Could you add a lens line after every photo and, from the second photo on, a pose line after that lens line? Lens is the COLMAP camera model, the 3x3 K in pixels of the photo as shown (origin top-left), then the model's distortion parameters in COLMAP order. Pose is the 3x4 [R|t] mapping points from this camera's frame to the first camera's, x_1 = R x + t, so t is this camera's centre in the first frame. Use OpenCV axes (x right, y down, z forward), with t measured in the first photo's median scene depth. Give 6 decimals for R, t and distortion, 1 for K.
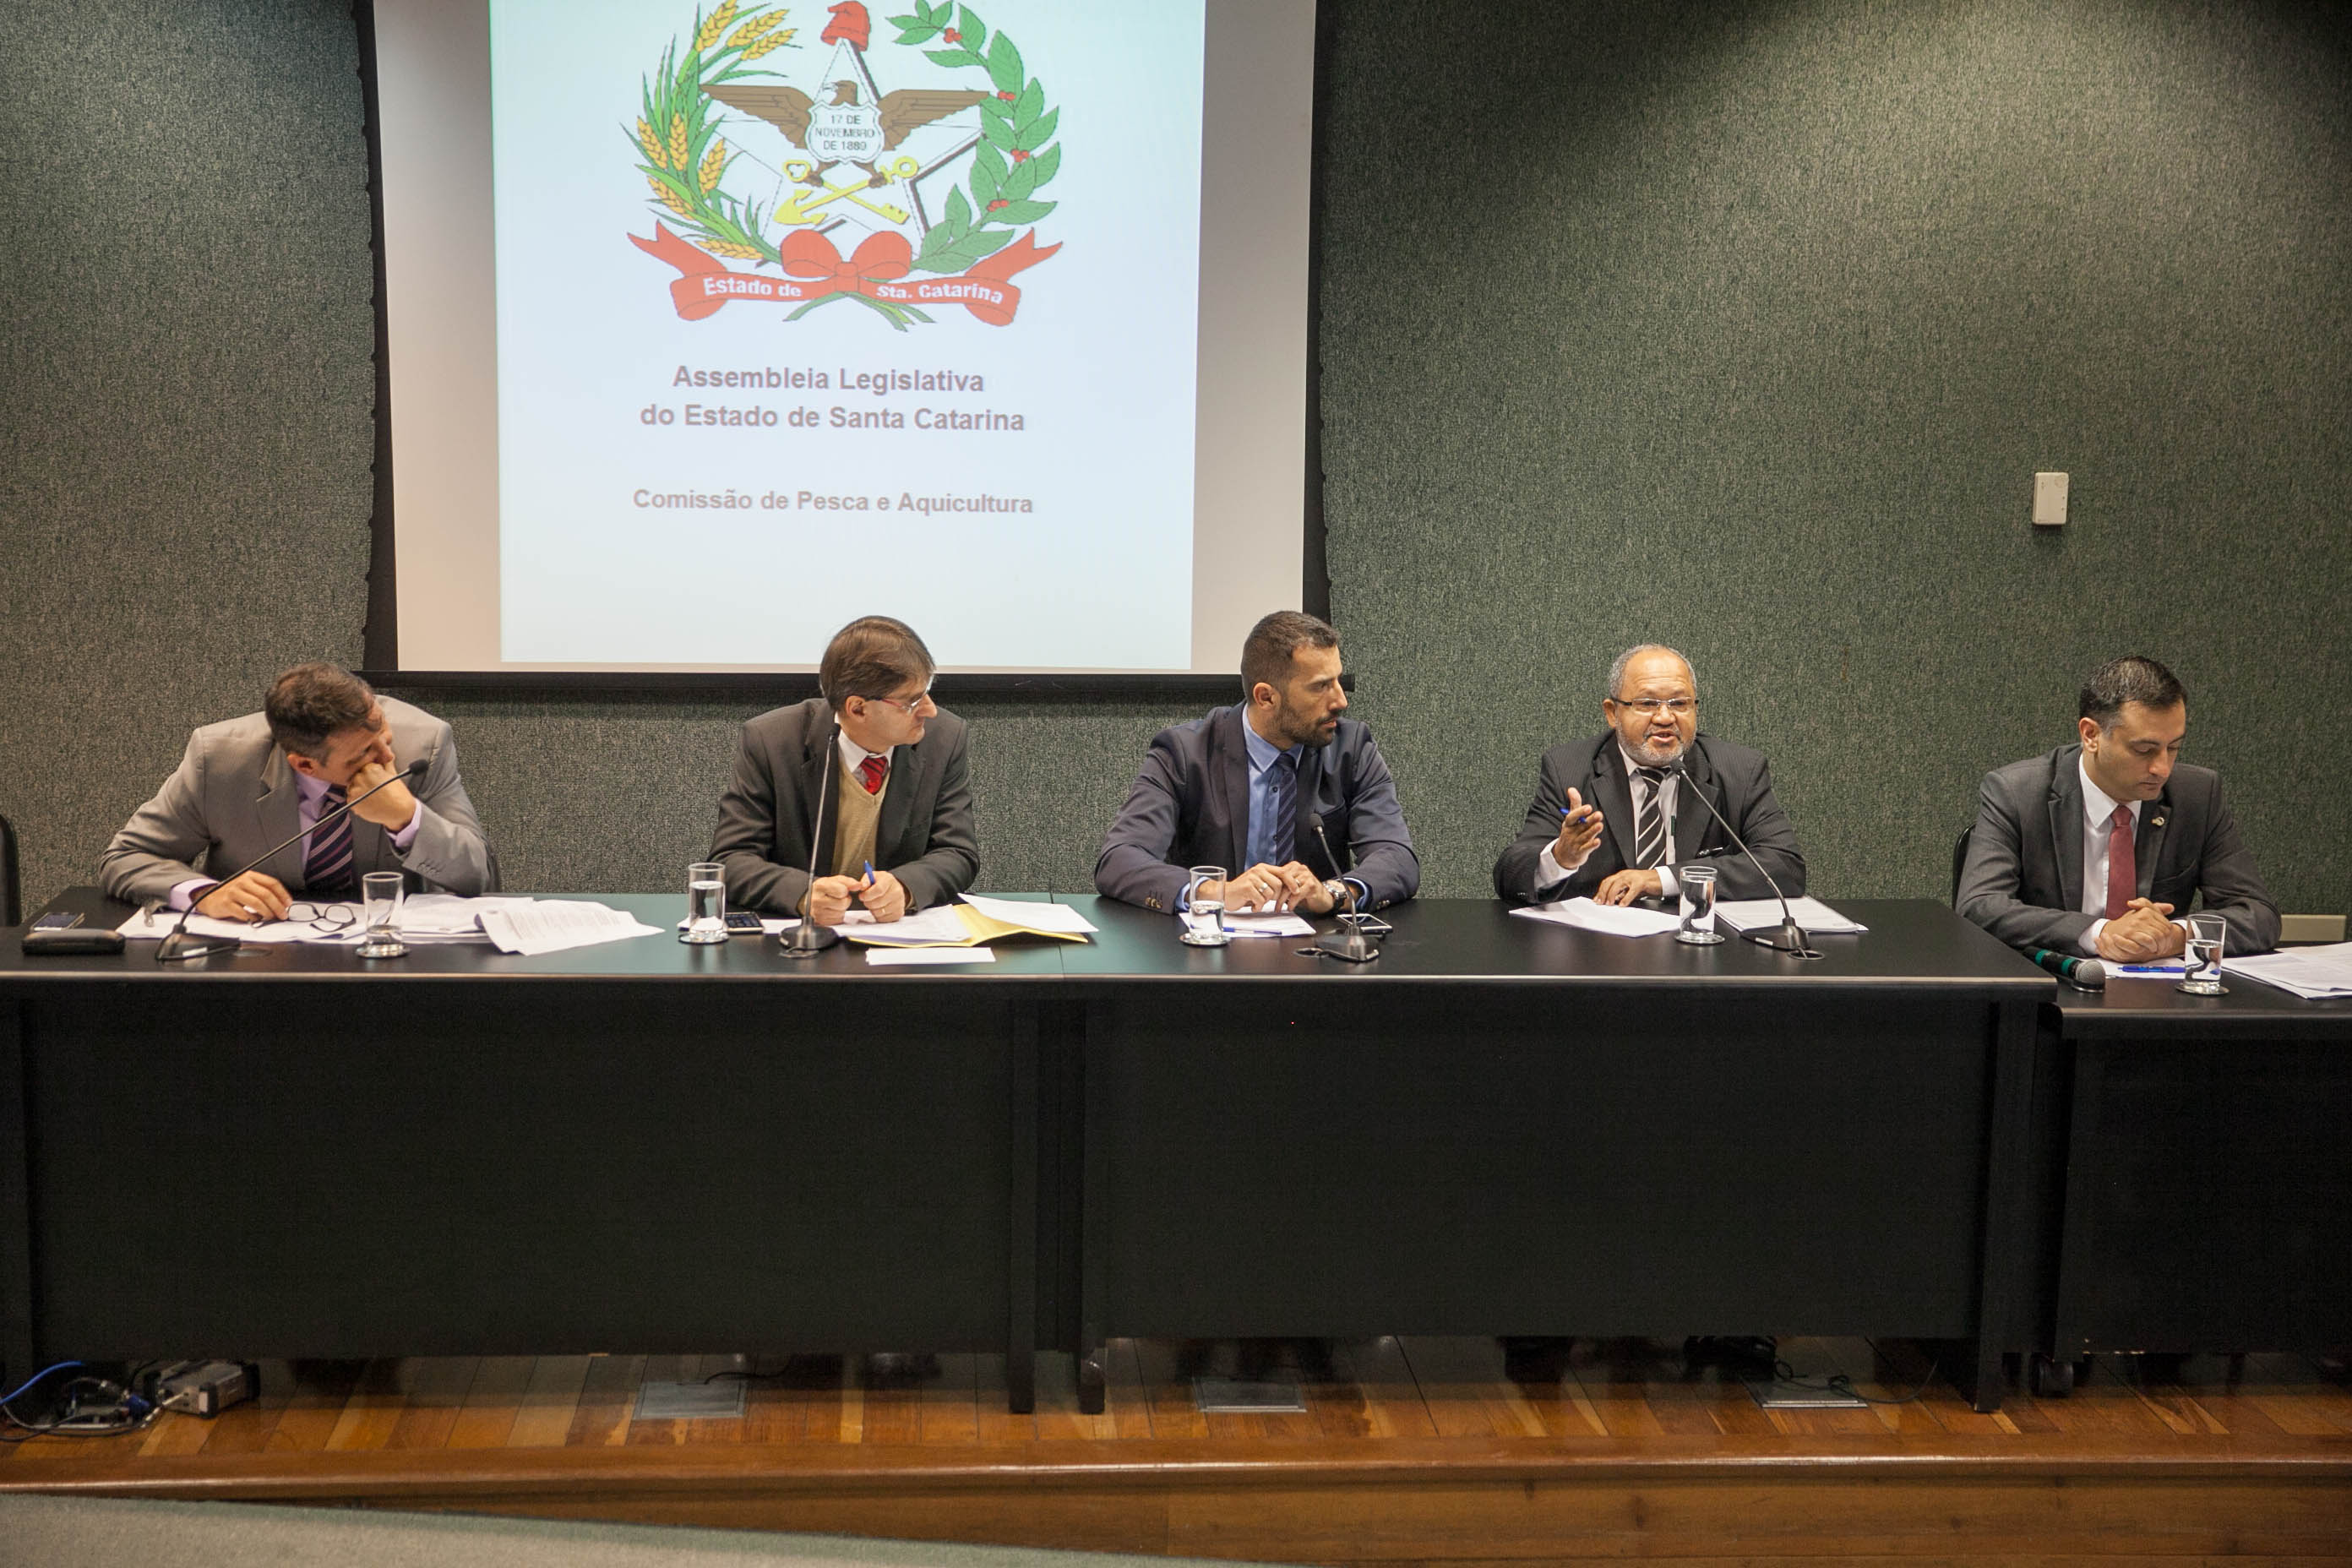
lens RADIAL K [[3388.4, 0, 1176.3], [0, 3388.4, 783.8], [0, 0, 1]] dist [0.004507, 0.000000]
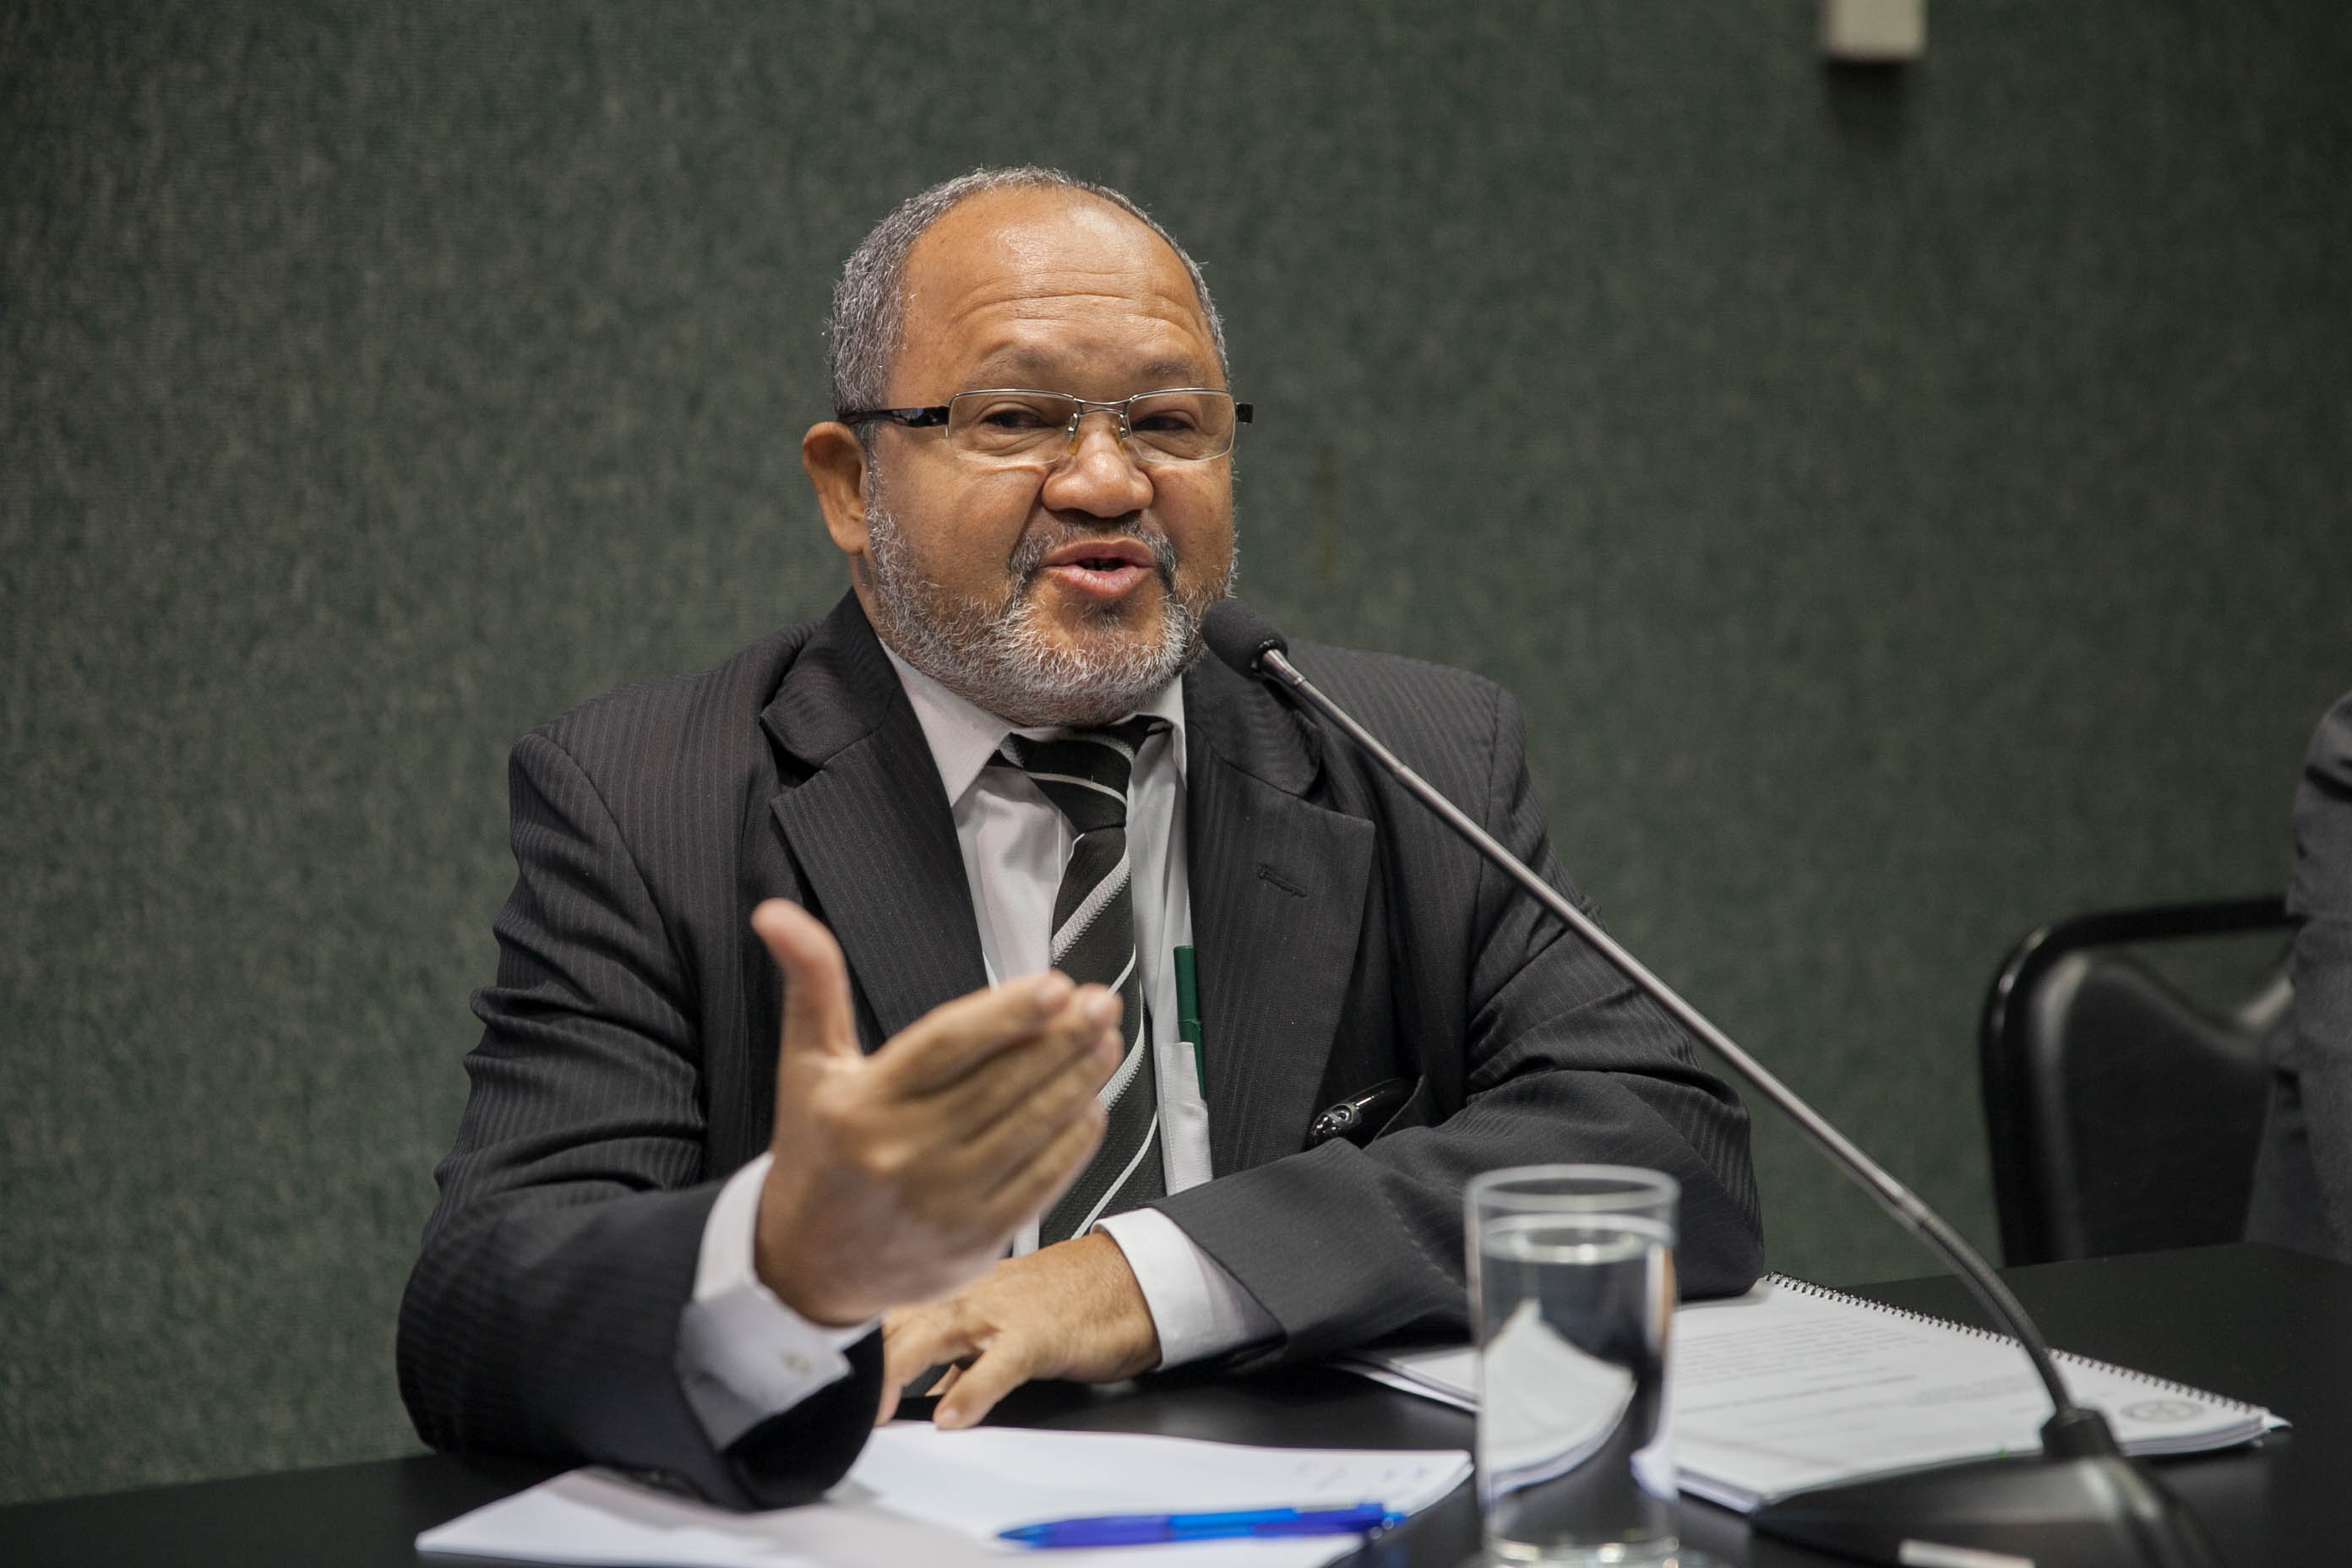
lens RADIAL K [[4586.4, 0, 1178.7], [0, 4586.4, 787.9], [0, 0, 1]] dist [0.215396, 0.000000]
pose [[0.940958, -0.064296, 0.332360, 0.045788], [0.090186, 0.993927, -0.063052, 0.014458], [-0.326288, 0.089304, 0.941042, 0.626887]]
